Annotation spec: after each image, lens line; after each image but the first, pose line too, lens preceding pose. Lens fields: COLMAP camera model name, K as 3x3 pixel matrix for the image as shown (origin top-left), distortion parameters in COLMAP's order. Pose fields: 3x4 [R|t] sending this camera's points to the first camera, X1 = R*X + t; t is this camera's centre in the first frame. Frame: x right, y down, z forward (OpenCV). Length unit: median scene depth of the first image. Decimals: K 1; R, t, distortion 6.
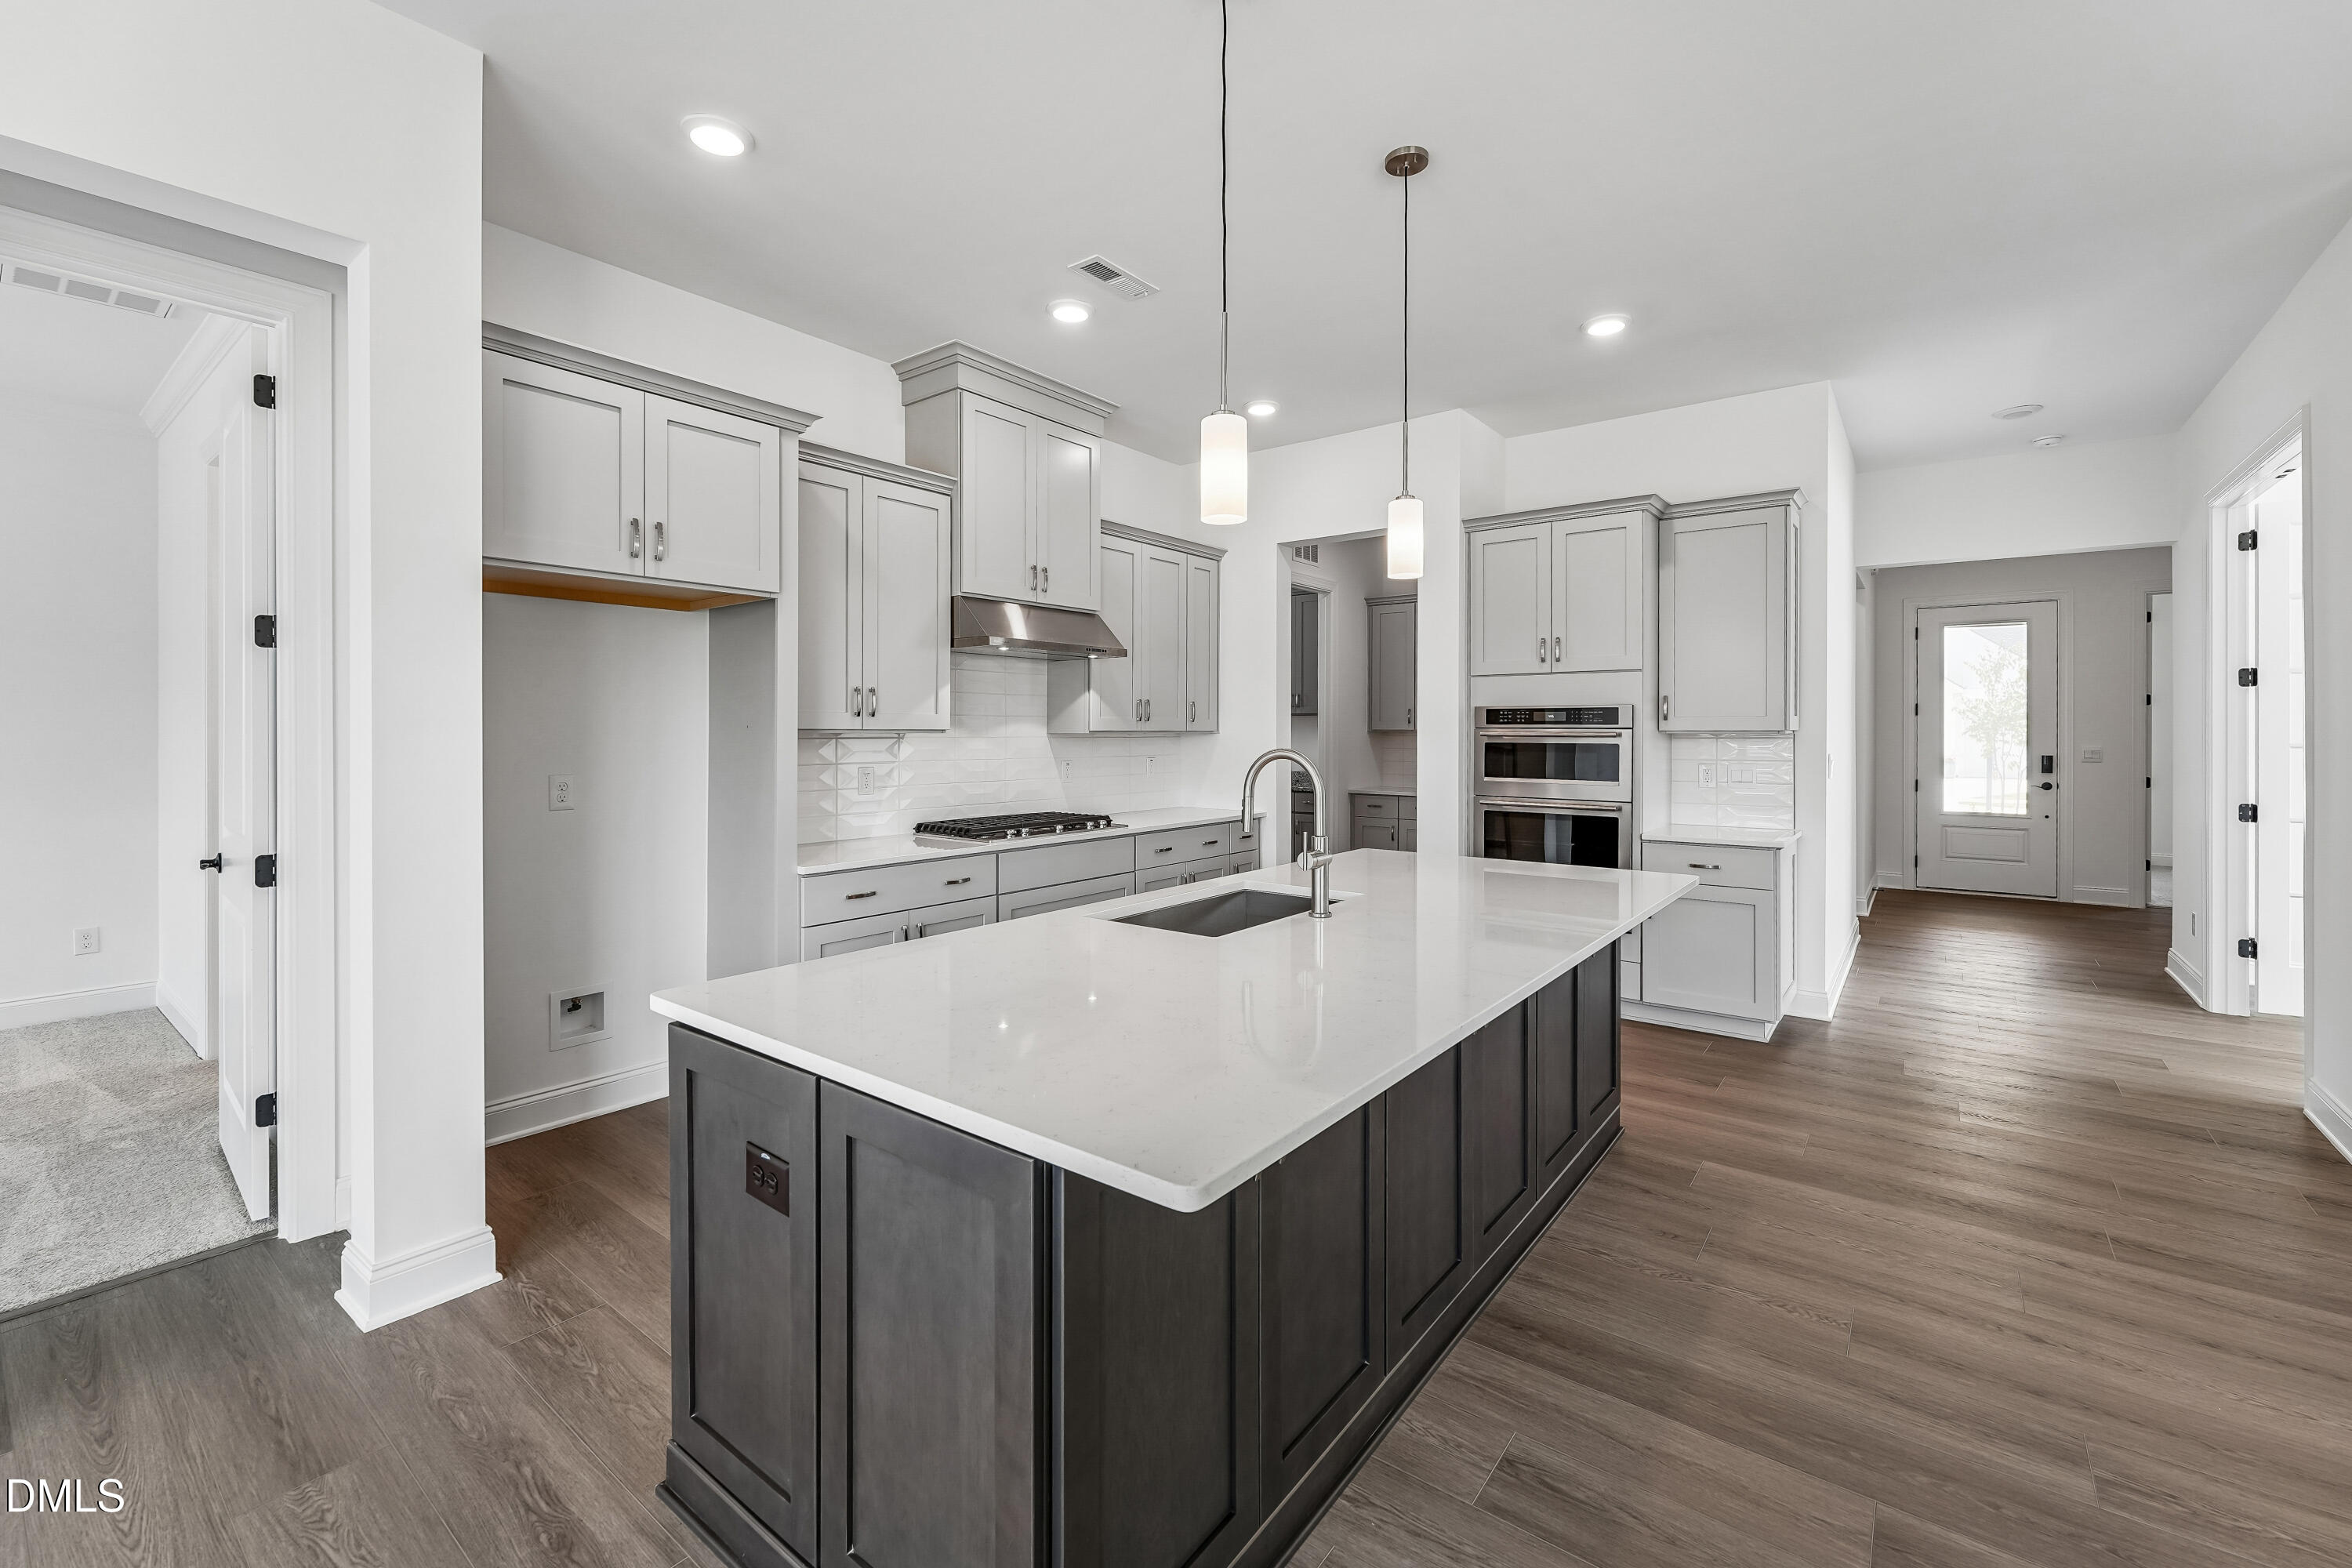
lens RADIAL K [[982.7, 0, 1163.7], [0, 982.7, 734.7], [0, 0, 1]] dist [-0.001822, -0.000580]
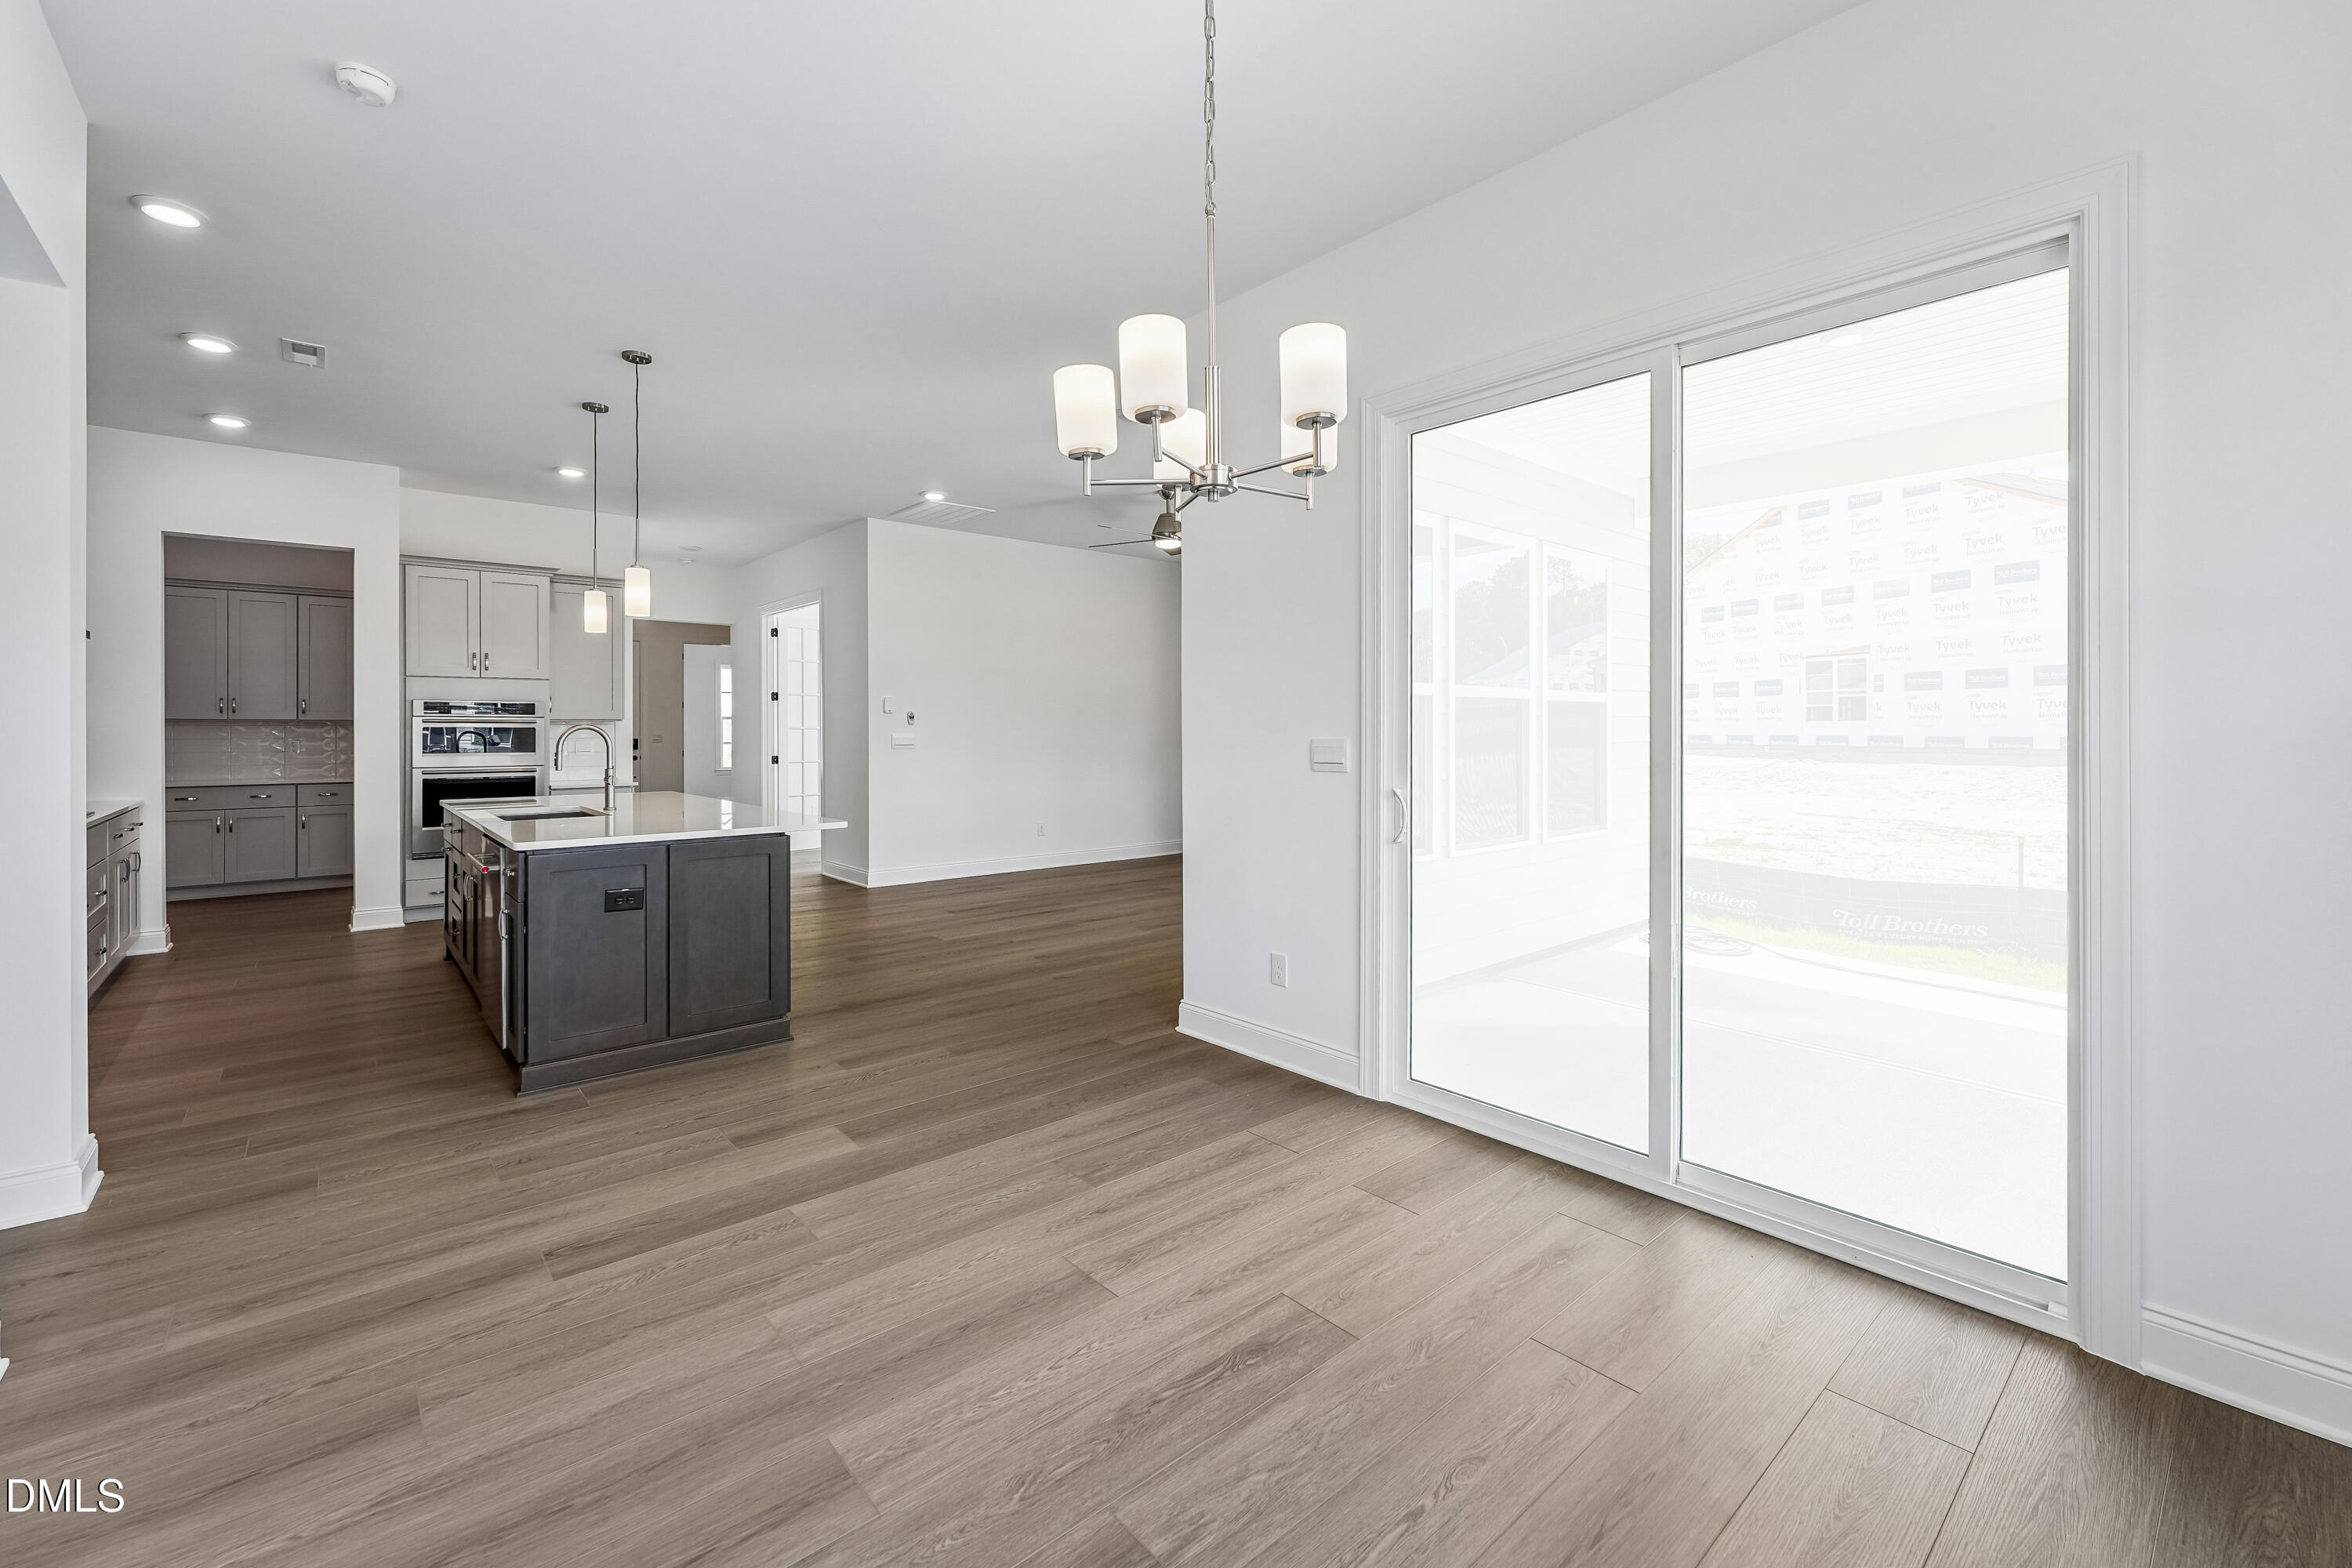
lens RADIAL K [[972.0, 0, 1162.0], [0, 972.0, 731.7], [0, 0, 1]] dist [0.001076, 0.000117]
pose [[0.194128, -0.004530, 0.980966, -0.804854], [0.004955, 0.999981, 0.003637, 0.015000], [-0.980964, 0.004155, 0.194147, -0.238840]]
